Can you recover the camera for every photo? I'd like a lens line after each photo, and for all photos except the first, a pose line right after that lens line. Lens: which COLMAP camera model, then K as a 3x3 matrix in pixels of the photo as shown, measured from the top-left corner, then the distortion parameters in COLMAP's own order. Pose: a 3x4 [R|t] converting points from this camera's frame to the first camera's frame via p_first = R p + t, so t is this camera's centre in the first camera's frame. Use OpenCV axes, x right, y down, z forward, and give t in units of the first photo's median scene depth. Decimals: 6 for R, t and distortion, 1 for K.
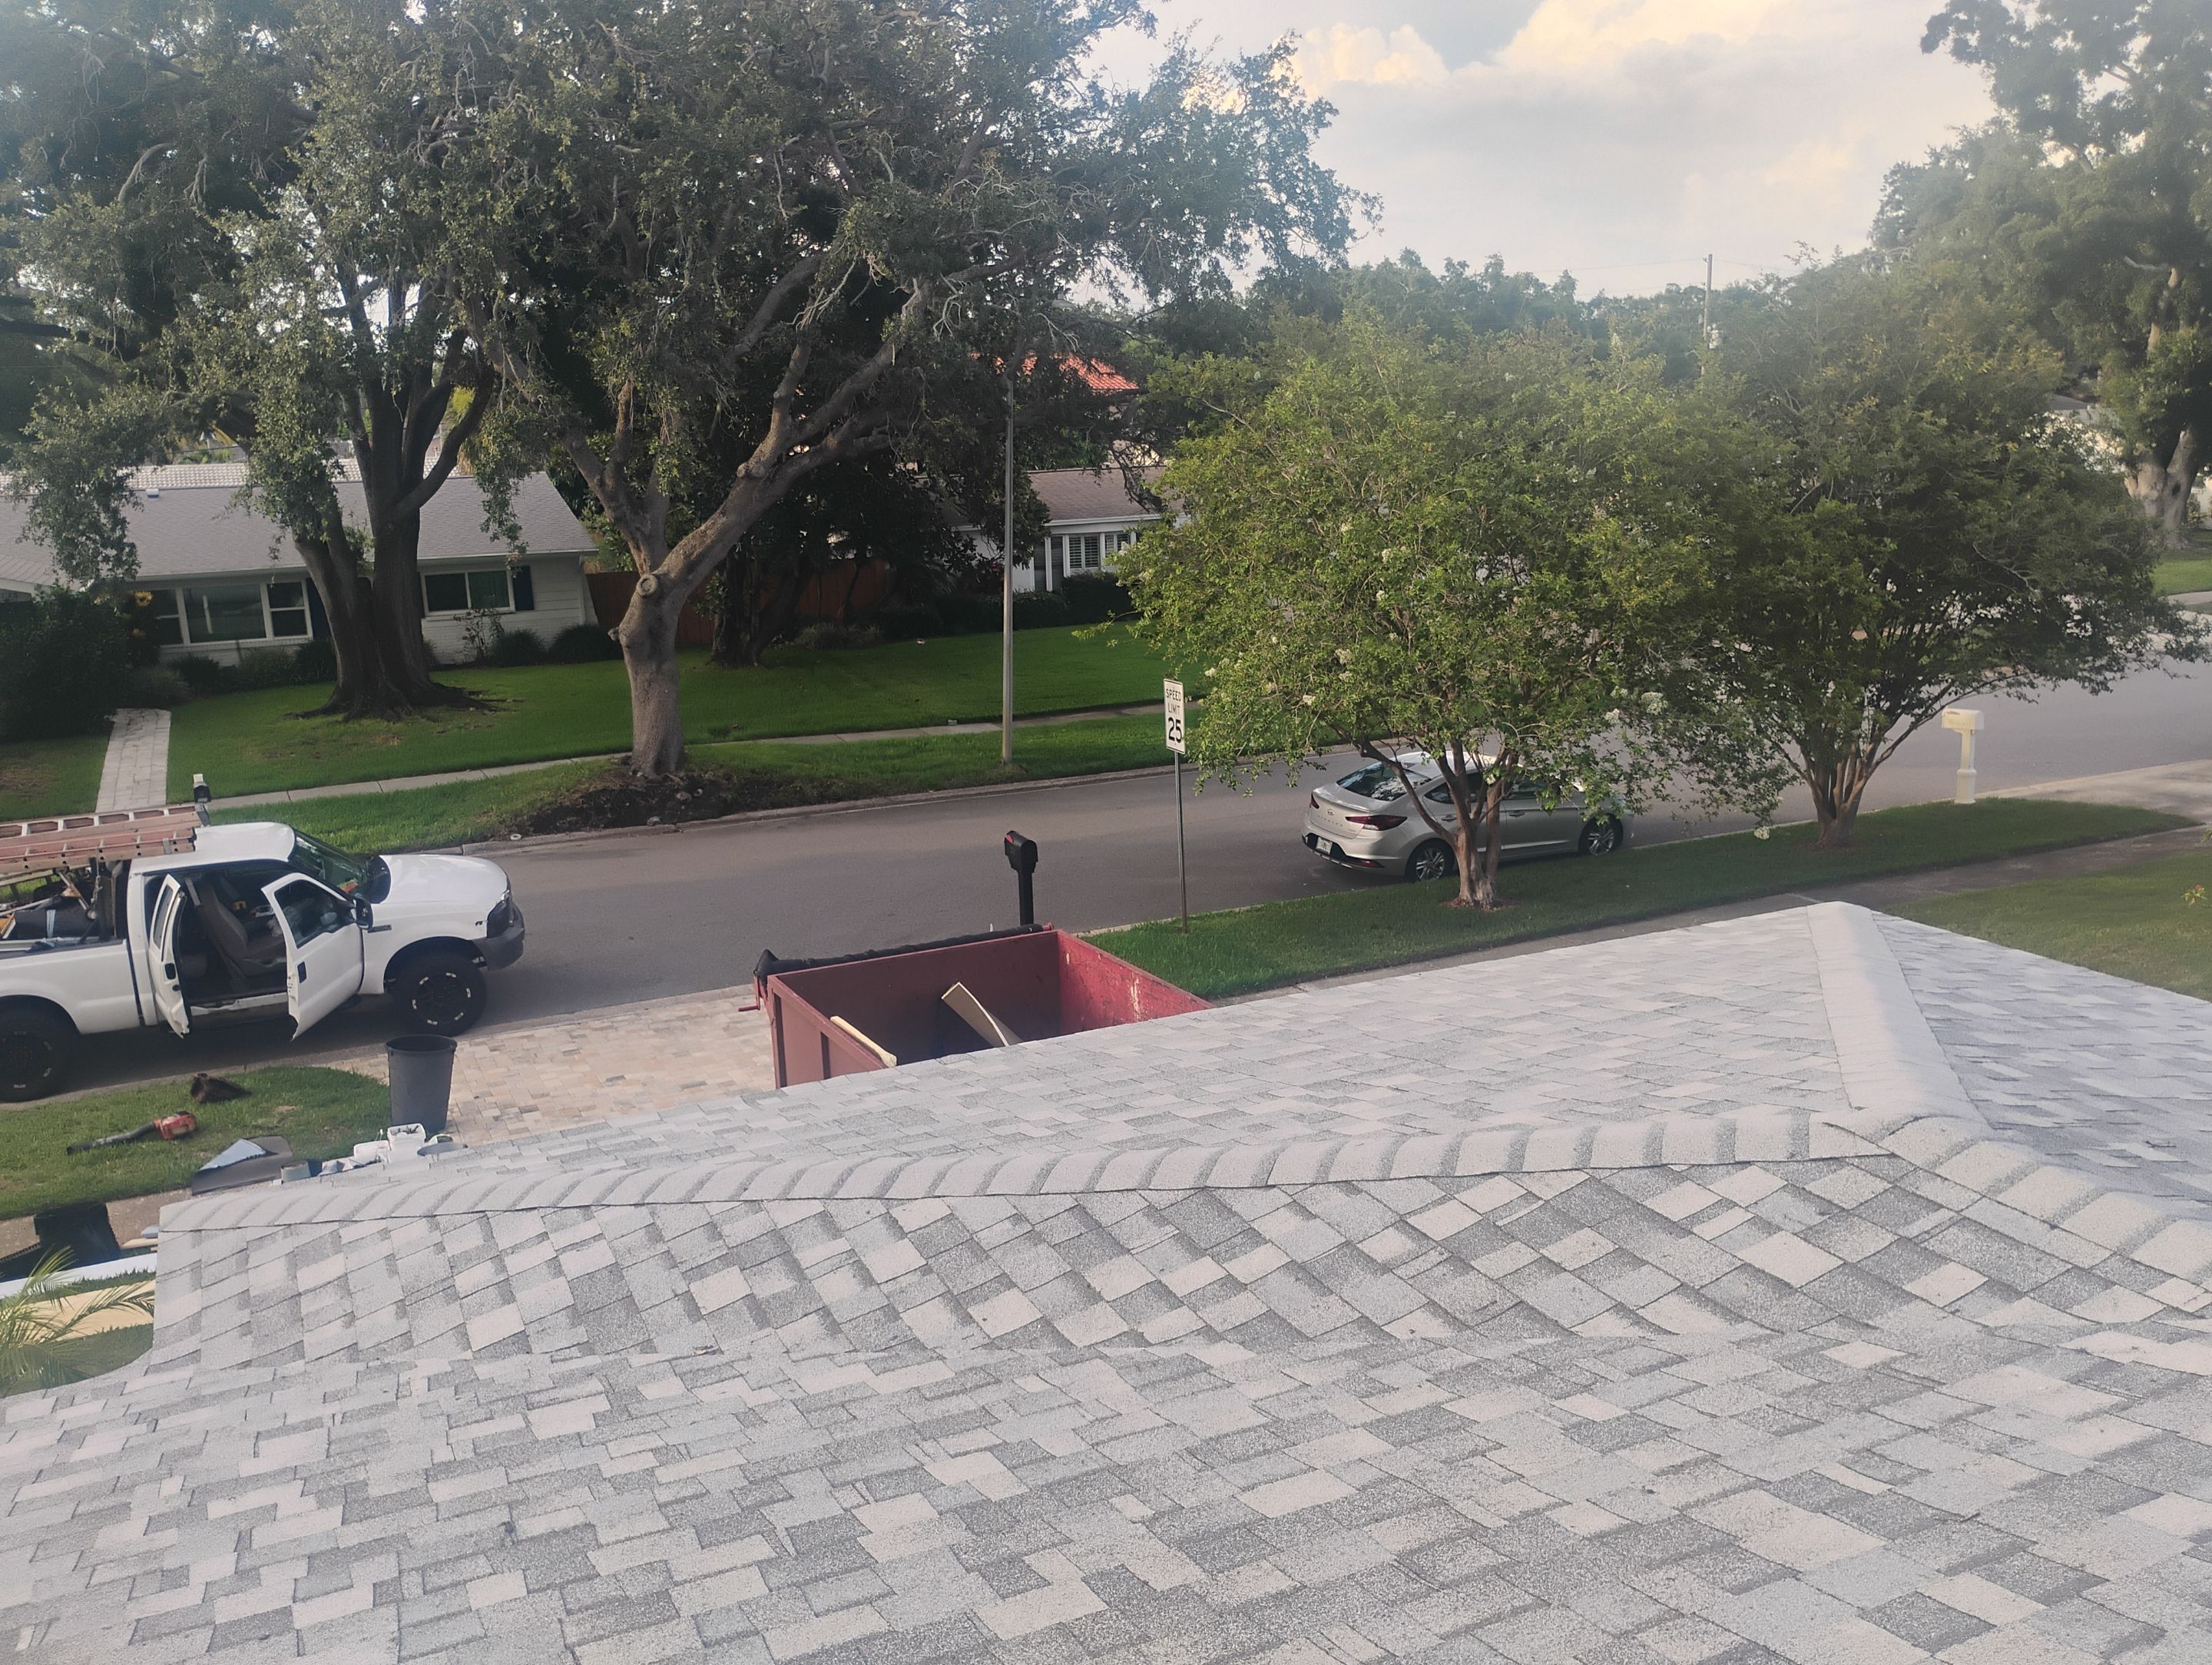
lens RADIAL K [[1847.9, 0, 1106.0], [0, 1847.9, 832.5], [0, 0, 1]] dist [0.057191, -0.043274]
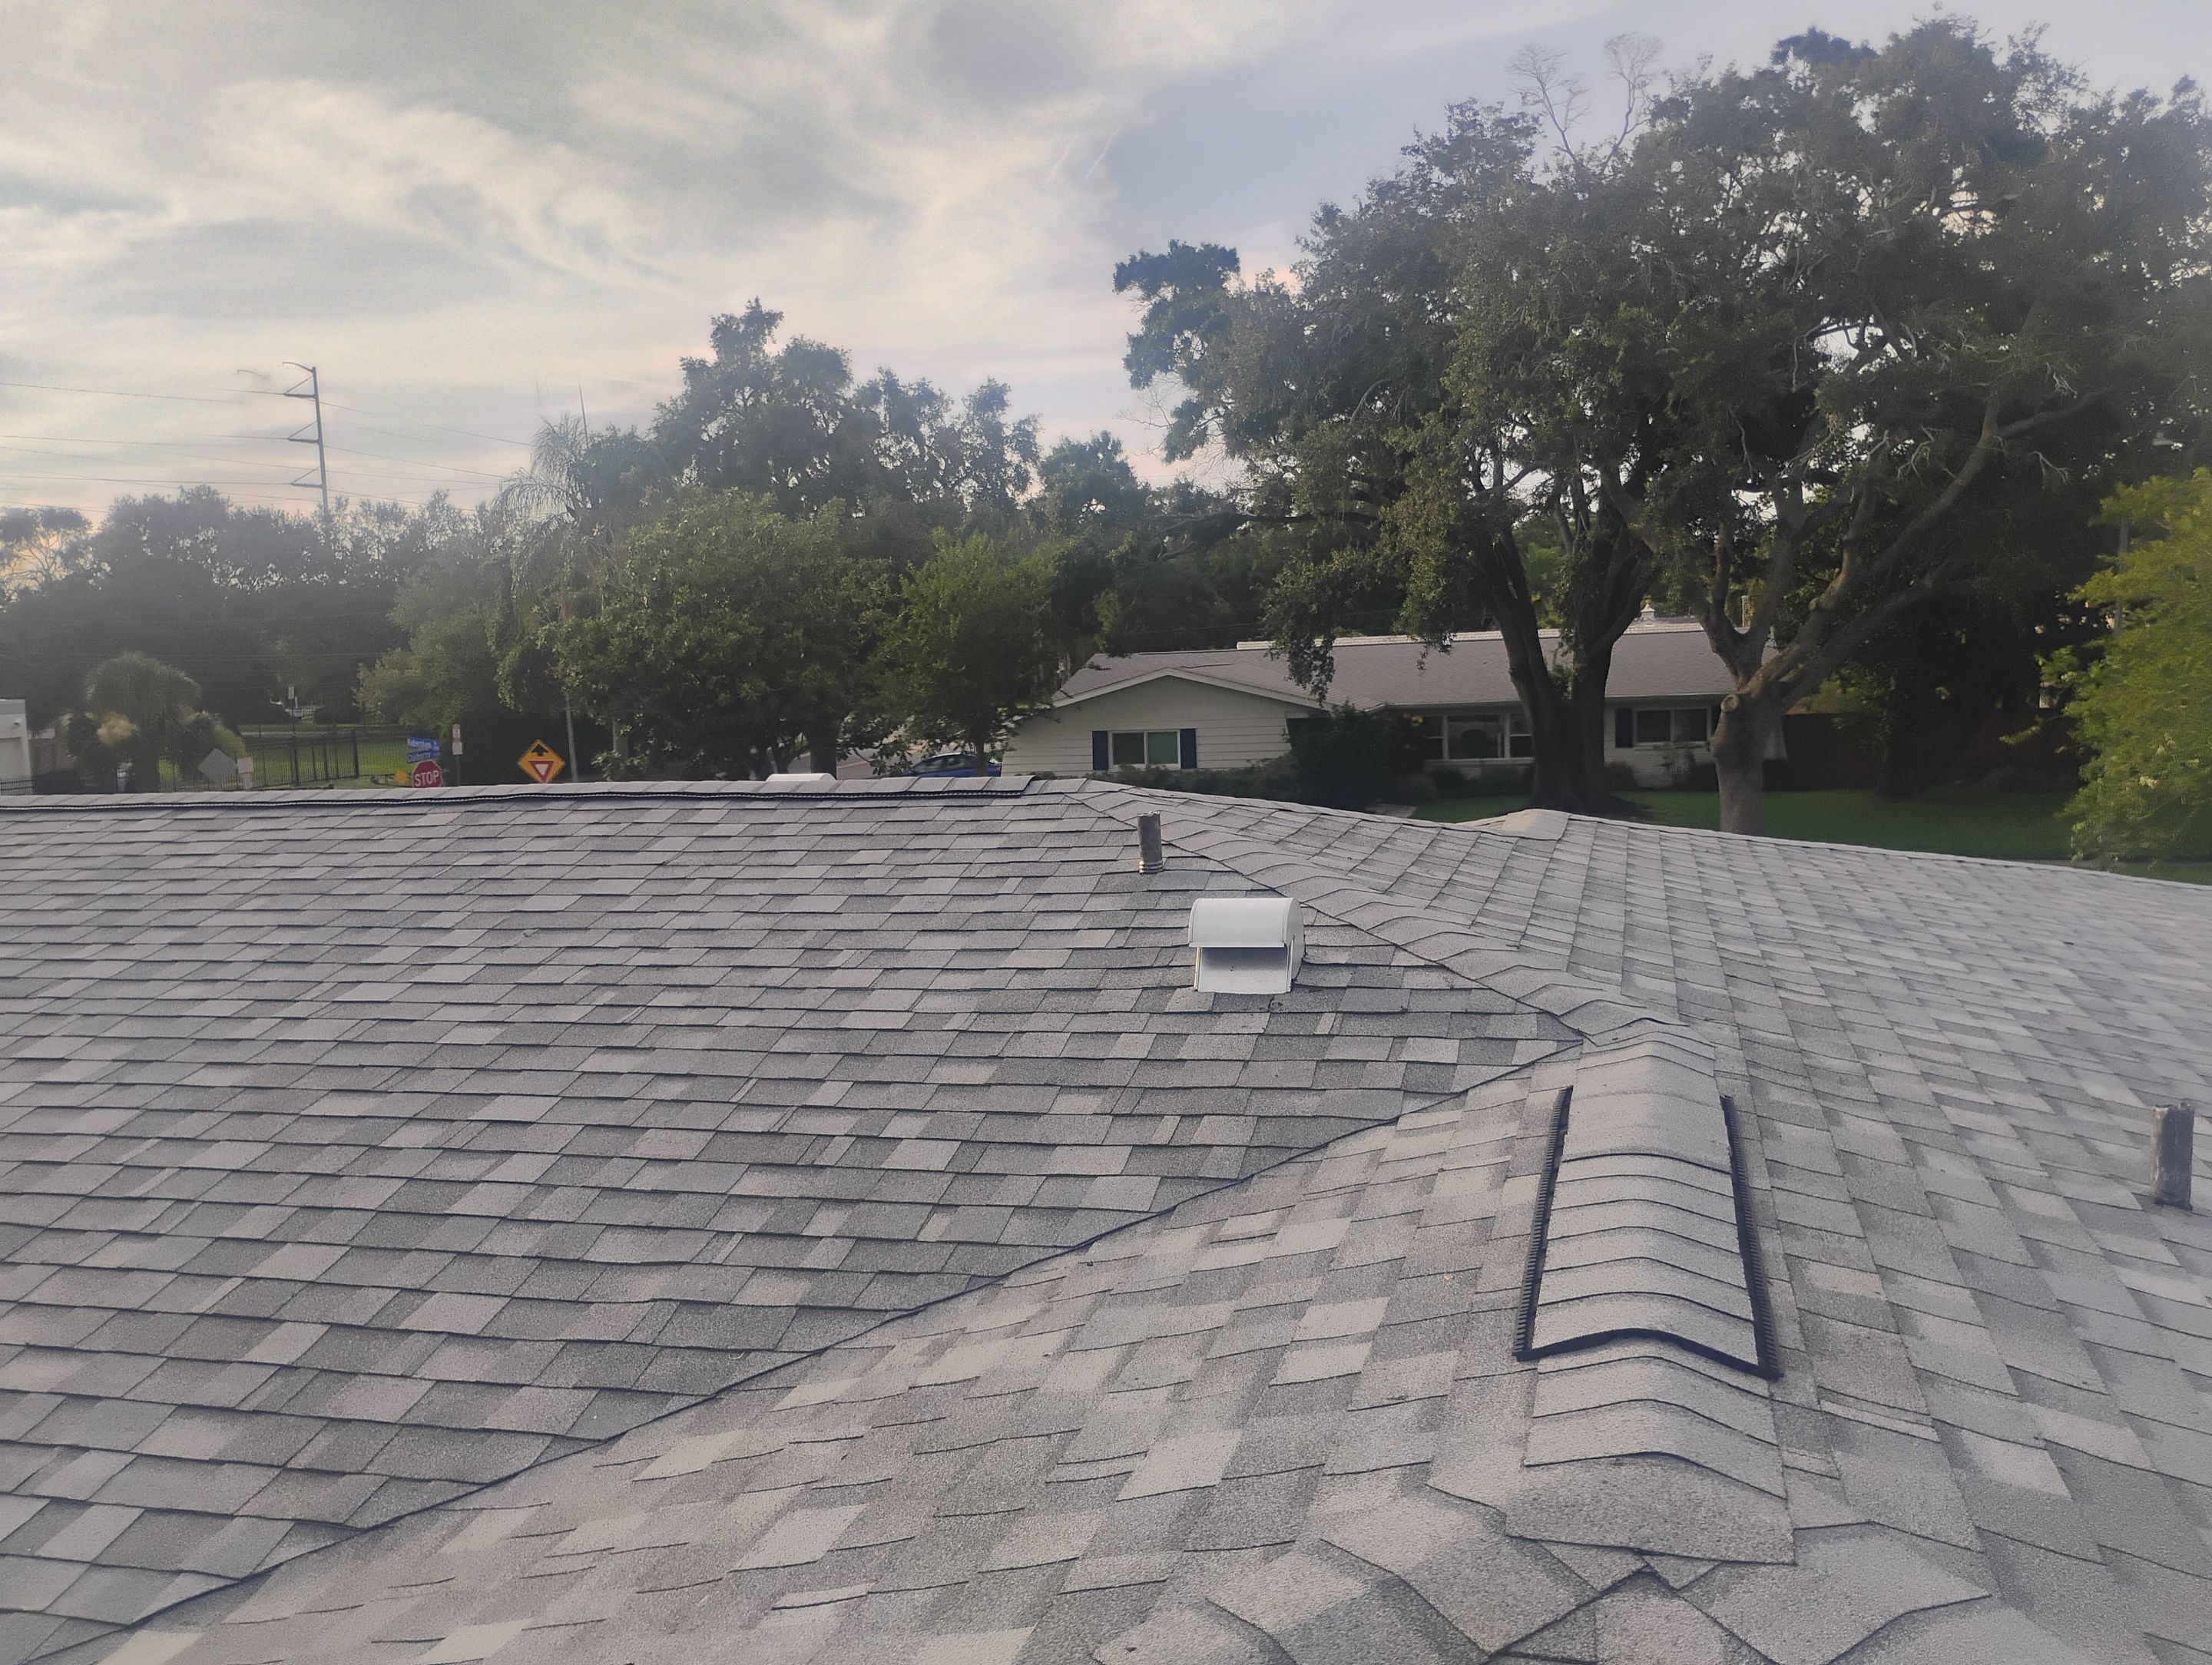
lens RADIAL K [[1847.9, 0, 1106.0], [0, 1847.9, 832.5], [0, 0, 1]] dist [0.057191, -0.043274]
pose [[0.760187, 0.066360, -0.646306, 0.296193], [-0.126103, 0.990923, -0.046579, 0.071312], [0.637349, 0.116910, 0.761655, -0.187937]]
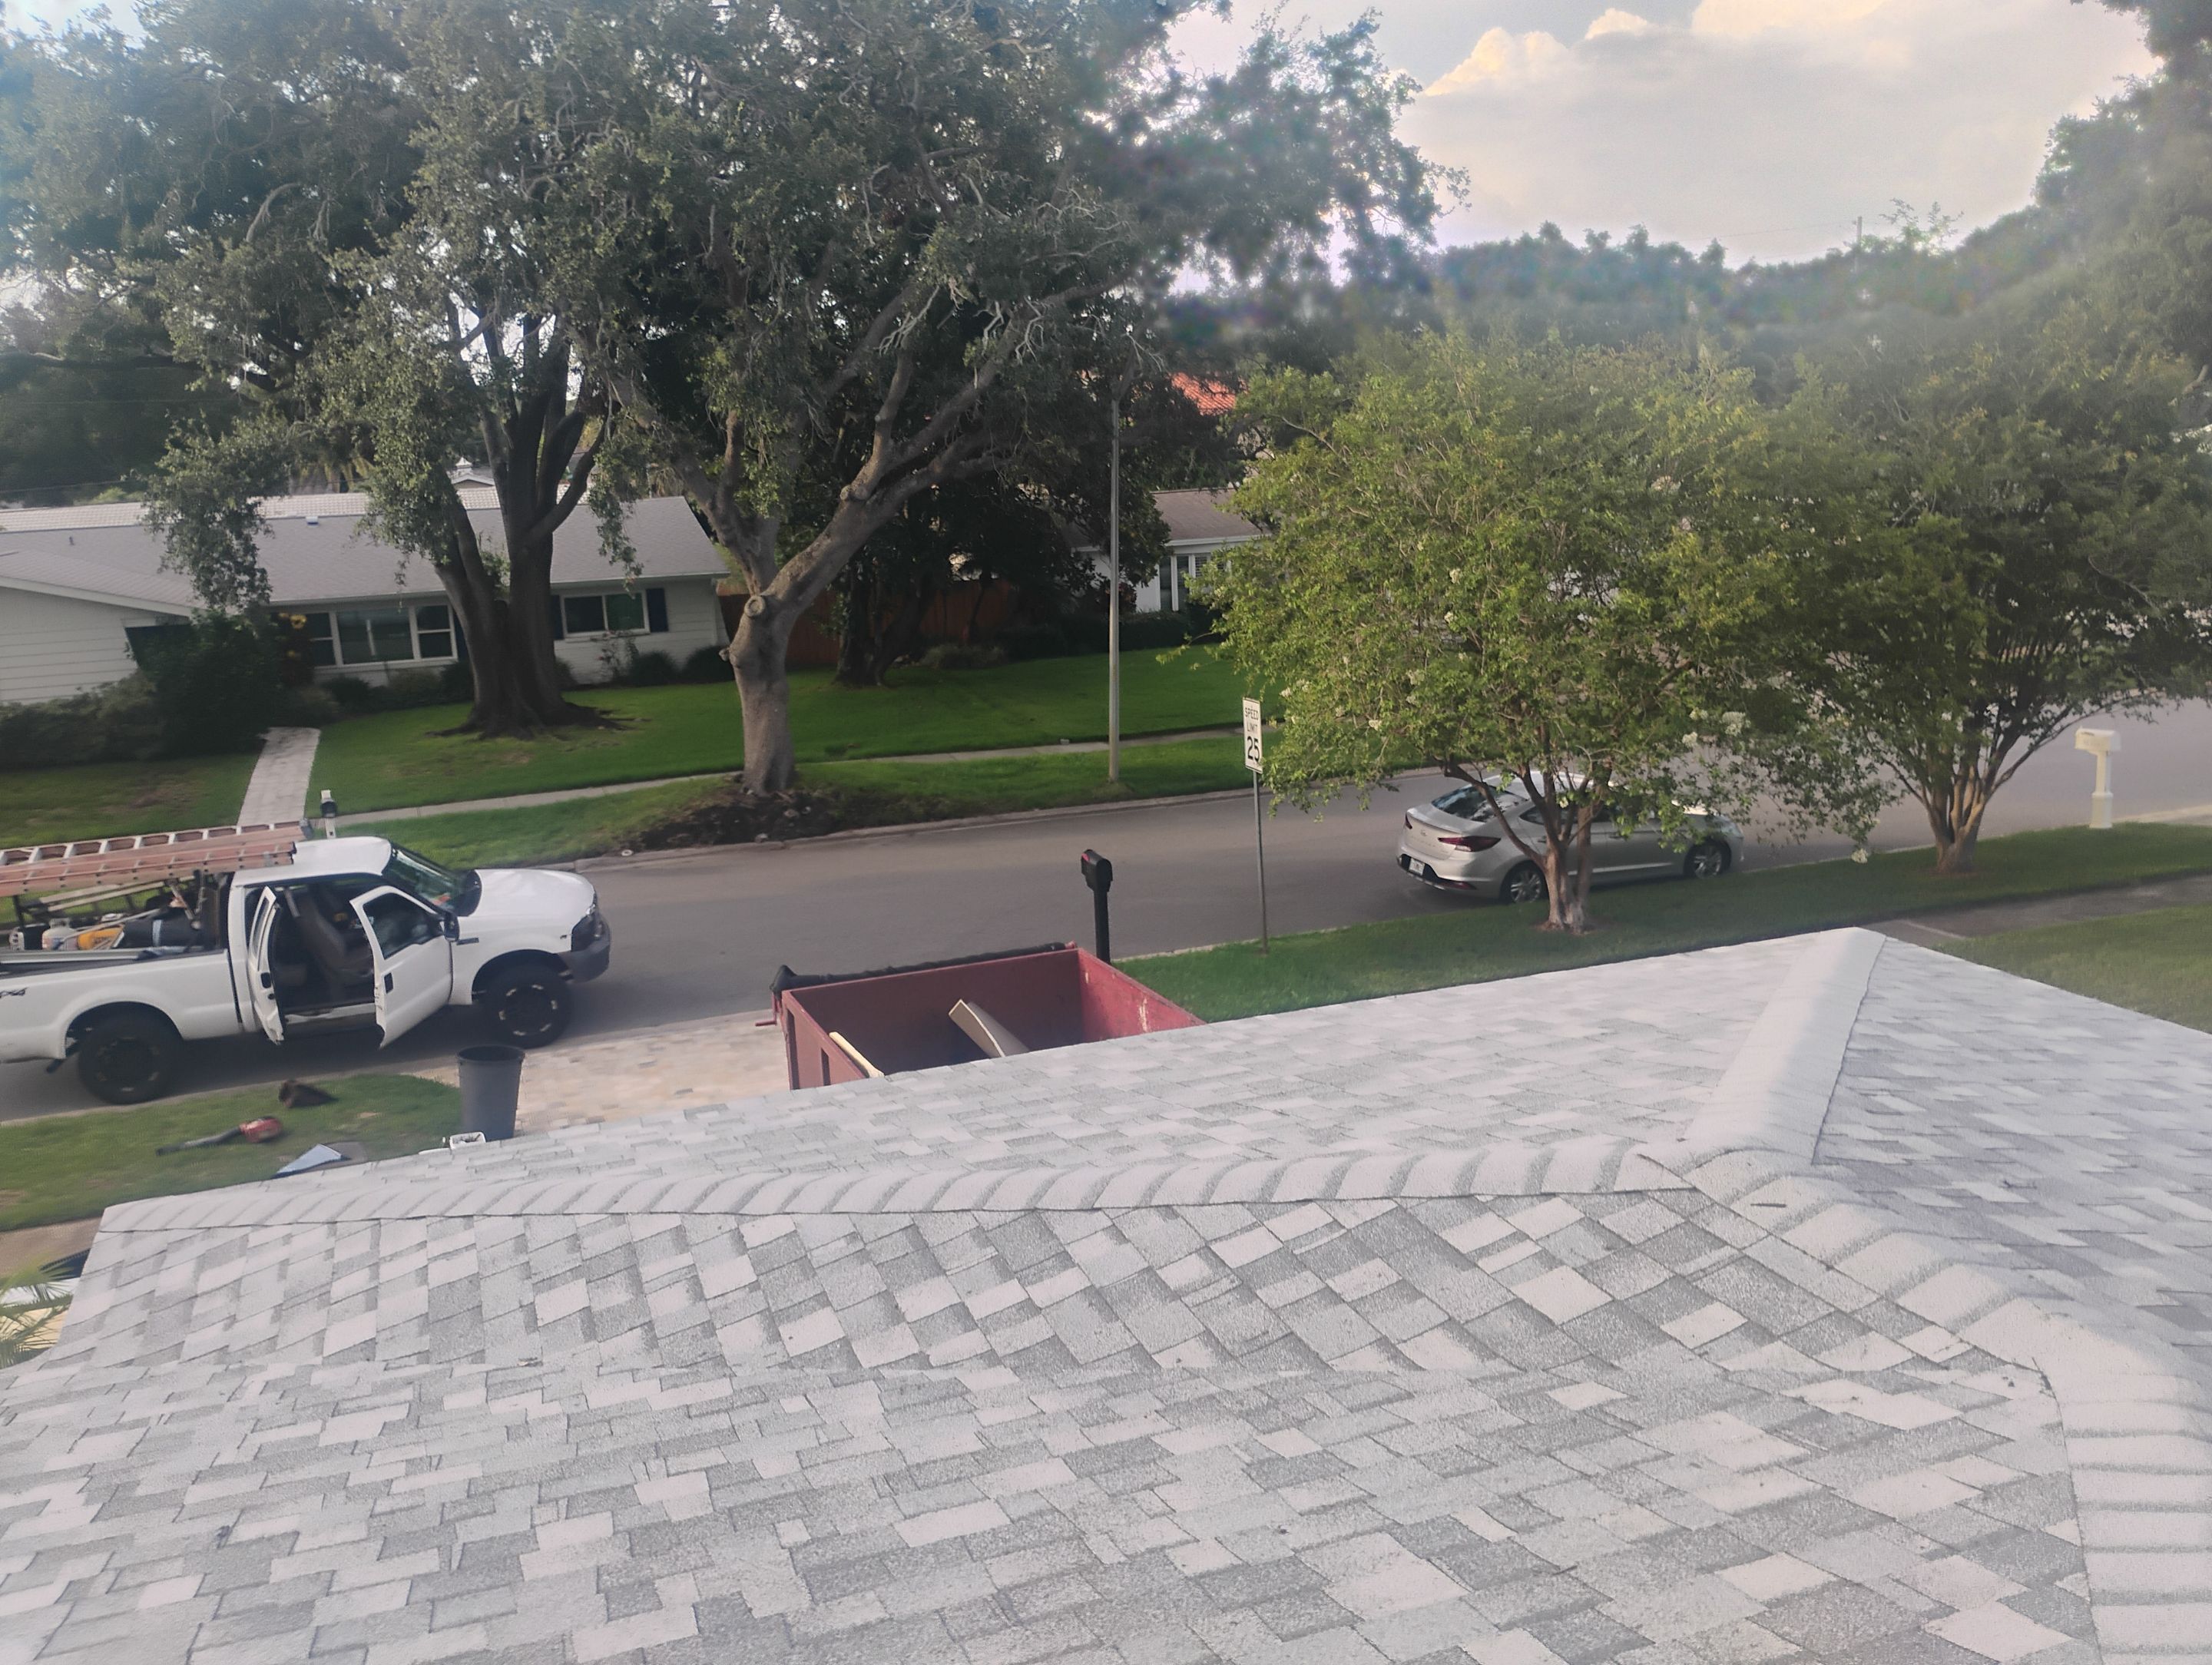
lens RADIAL K [[1848.6, 0, 1116.5], [0, 1848.6, 823.9], [0, 0, 1]] dist [0.064462, -0.068429]
pose [[0.996913, 0.005409, -0.078323, 0.042067], [-0.006617, 0.999863, -0.015174, 0.000276], [0.078231, 0.015646, 0.996813, 0.003827]]
